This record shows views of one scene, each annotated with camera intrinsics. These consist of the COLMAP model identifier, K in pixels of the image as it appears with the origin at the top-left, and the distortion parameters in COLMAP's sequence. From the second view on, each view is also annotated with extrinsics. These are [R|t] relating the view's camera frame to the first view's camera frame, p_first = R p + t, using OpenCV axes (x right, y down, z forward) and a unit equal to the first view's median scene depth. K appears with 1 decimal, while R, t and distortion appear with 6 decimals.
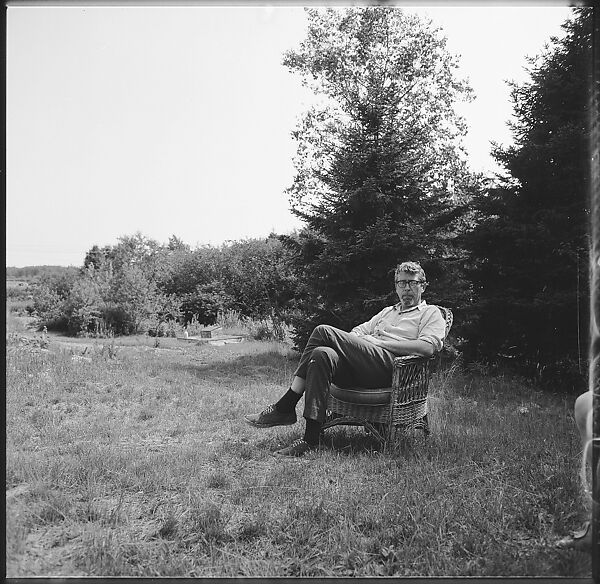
lens RADIAL K [[580.0, 0, 300.0], [0, 580.0, 292.0], [0, 0, 1]] dist [-0.013876, -0.009207]
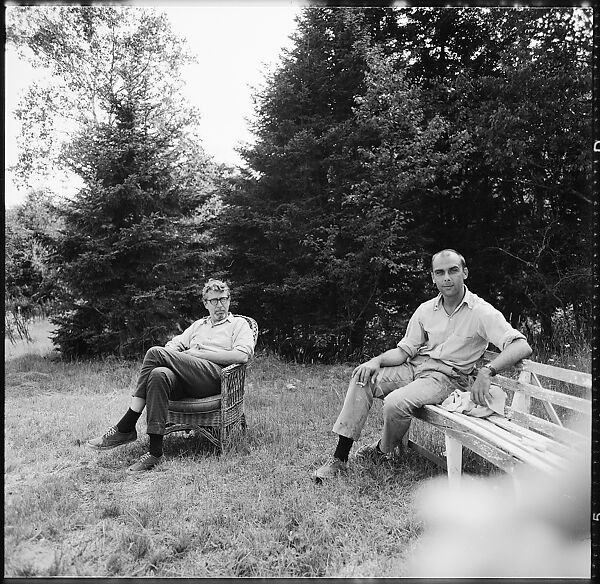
lens RADIAL K [[580.0, 0, 300.0], [0, 580.0, 292.0], [0, 0, 1]] dist [-0.013876, -0.009207]
pose [[0.892838, -0.068538, 0.445133, -0.100933], [0.047122, 0.997144, 0.059016, -0.050806], [-0.447907, -0.031716, 0.893517, -0.052059]]
